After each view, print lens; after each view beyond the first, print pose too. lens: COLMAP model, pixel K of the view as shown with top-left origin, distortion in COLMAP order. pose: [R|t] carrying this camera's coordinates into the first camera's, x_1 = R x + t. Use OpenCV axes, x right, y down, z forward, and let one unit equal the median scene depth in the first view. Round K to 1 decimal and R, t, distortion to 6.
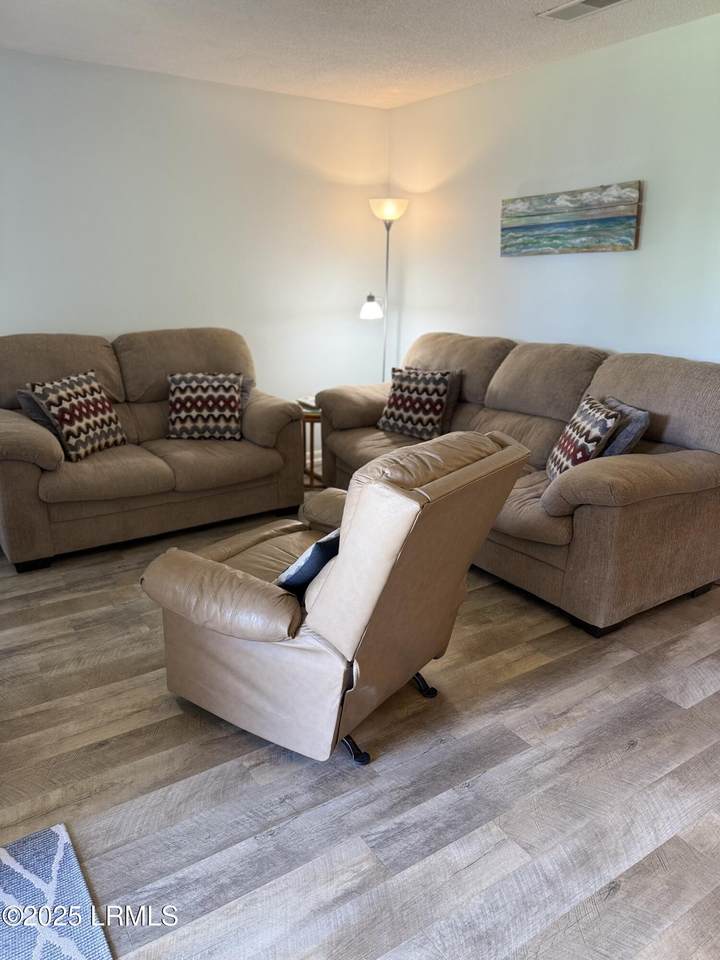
lens RADIAL K [[675.7, 0, 360.0], [0, 675.7, 480.0], [0, 0, 1]] dist [-0.001420, 0.000224]
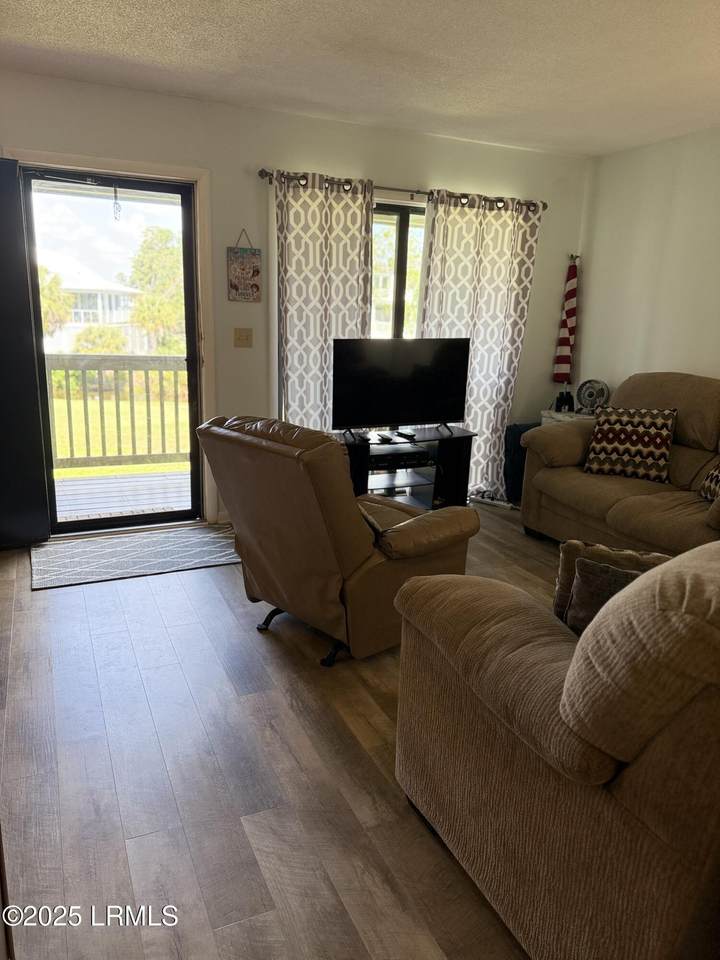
lens RADIAL K [[675.7, 0, 360.0], [0, 675.7, 480.0], [0, 0, 1]] dist [-0.001420, 0.000224]
pose [[-0.147001, 0.226599, -0.962831, 1.001396], [-0.328455, 0.906990, 0.263604, -0.252328], [0.933010, 0.354997, -0.058901, 0.903036]]
